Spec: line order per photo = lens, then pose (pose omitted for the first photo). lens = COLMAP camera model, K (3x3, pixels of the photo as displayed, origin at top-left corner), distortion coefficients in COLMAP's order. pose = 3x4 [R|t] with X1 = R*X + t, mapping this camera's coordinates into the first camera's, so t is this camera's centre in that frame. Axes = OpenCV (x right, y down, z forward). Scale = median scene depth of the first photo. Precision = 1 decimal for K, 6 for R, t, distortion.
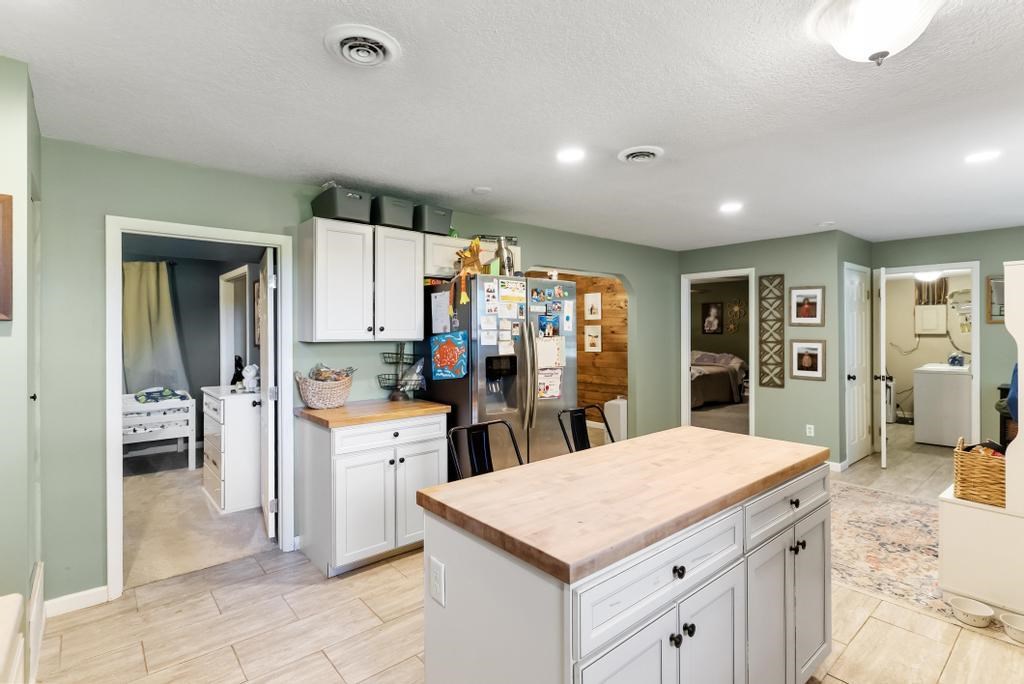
lens RADIAL K [[492.0, 0, 511.1], [0, 492.0, 331.2], [0, 0, 1]] dist [-0.000936, 0.000266]
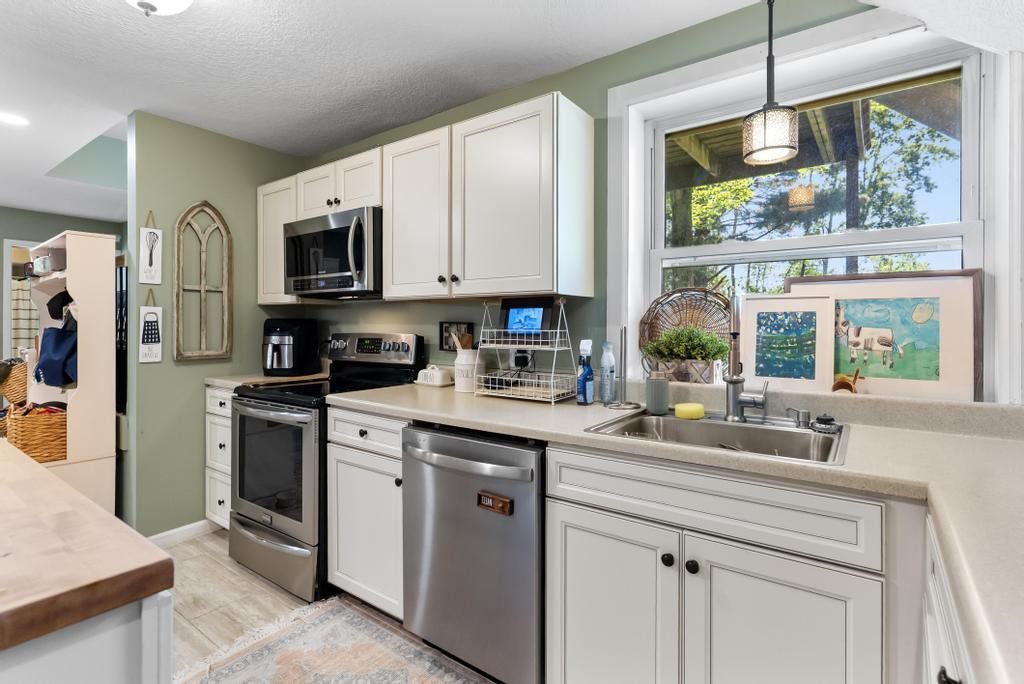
lens RADIAL K [[492.0, 0, 510.4], [0, 492.0, 327.5], [0, 0, 1]] dist [-0.000936, 0.000266]
pose [[-0.239995, 0.003910, 0.970766, -0.127799], [-0.002541, 0.999986, -0.004656, 0.034852], [-0.970771, -0.003584, -0.239982, 0.147118]]
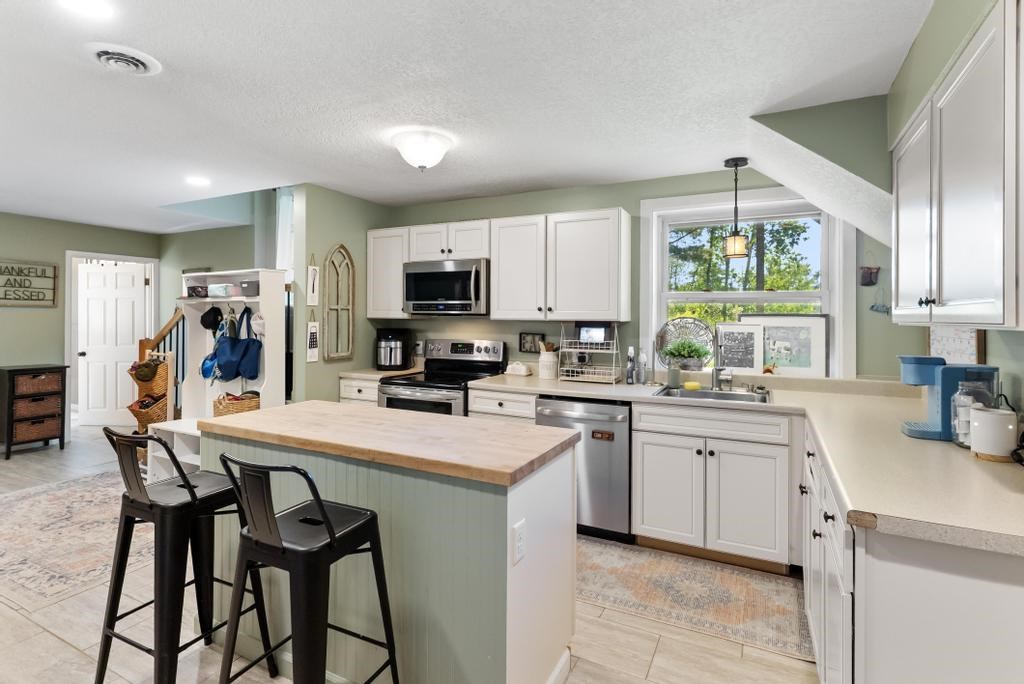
lens RADIAL K [[492.0, 0, 513.1], [0, 492.0, 318.5], [0, 0, 1]] dist [-0.000936, 0.000266]
pose [[-0.394850, 0.002711, 0.918742, -0.321594], [-0.004803, 0.999976, -0.005014, 0.007711], [-0.918733, -0.006392, -0.394827, 0.411919]]
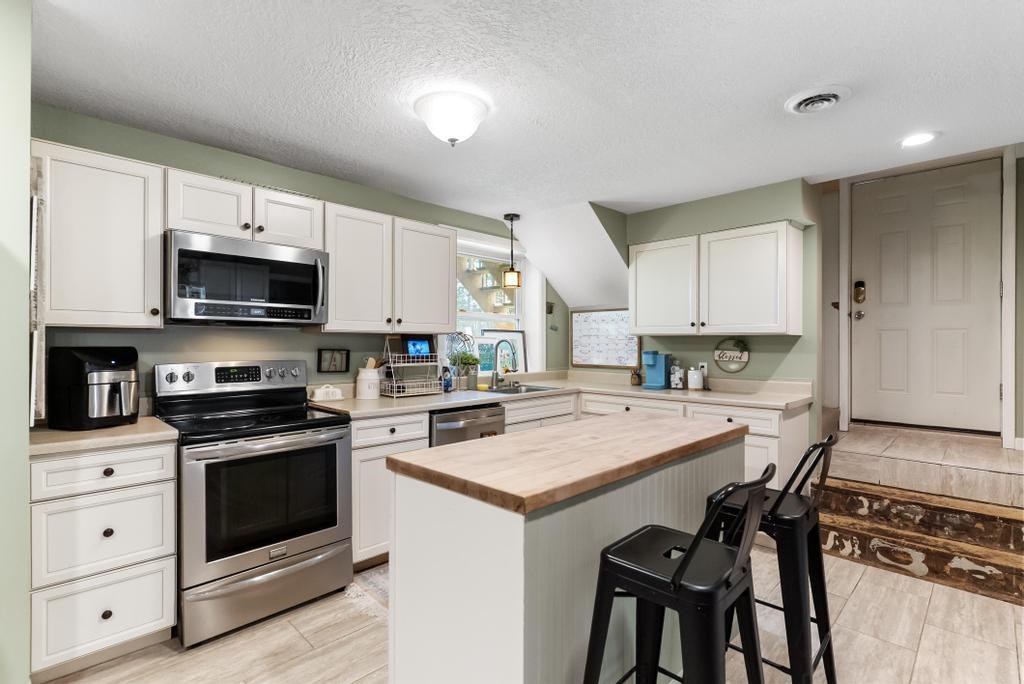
lens RADIAL K [[492.0, 0, 517.6], [0, 492.0, 342.6], [0, 0, 1]] dist [-0.000936, 0.000266]
pose [[-0.994720, 0.004883, -0.102509, 0.204393], [0.004977, 0.999987, -0.000652, 0.020141], [0.102505, -0.001159, -0.994732, 0.738190]]
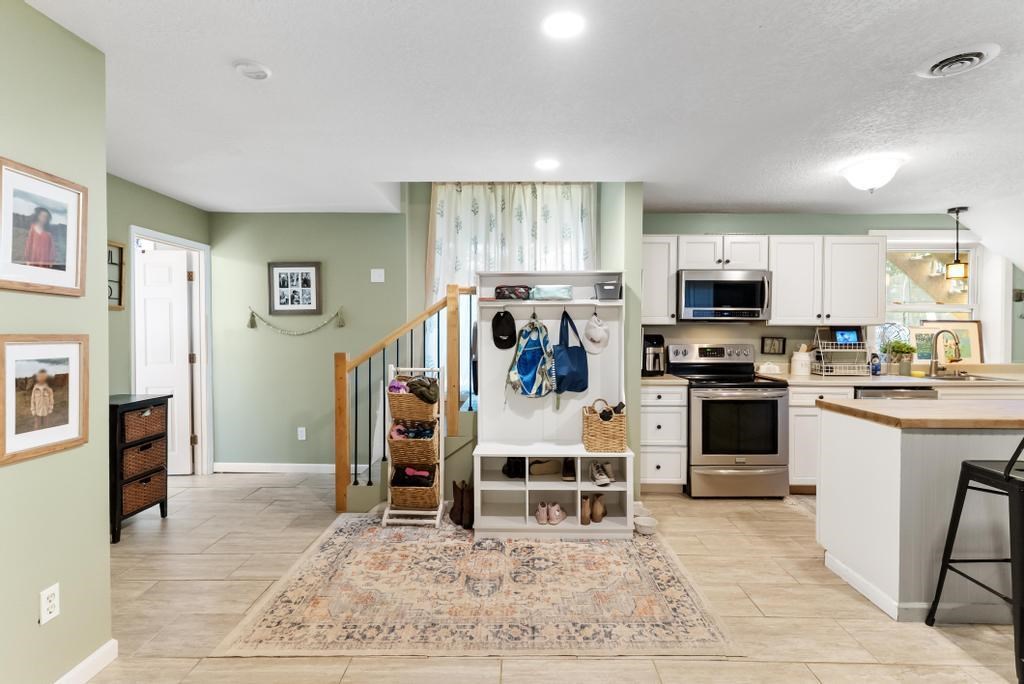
lens RADIAL K [[492.0, 0, 508.9], [0, 492.0, 336.6], [0, 0, 1]] dist [-0.000936, 0.000266]
pose [[-0.752821, -0.003968, 0.658213, 0.152017], [0.002440, 0.999958, 0.008819, 0.016922], [-0.658221, 0.008245, -0.752780, 1.058263]]
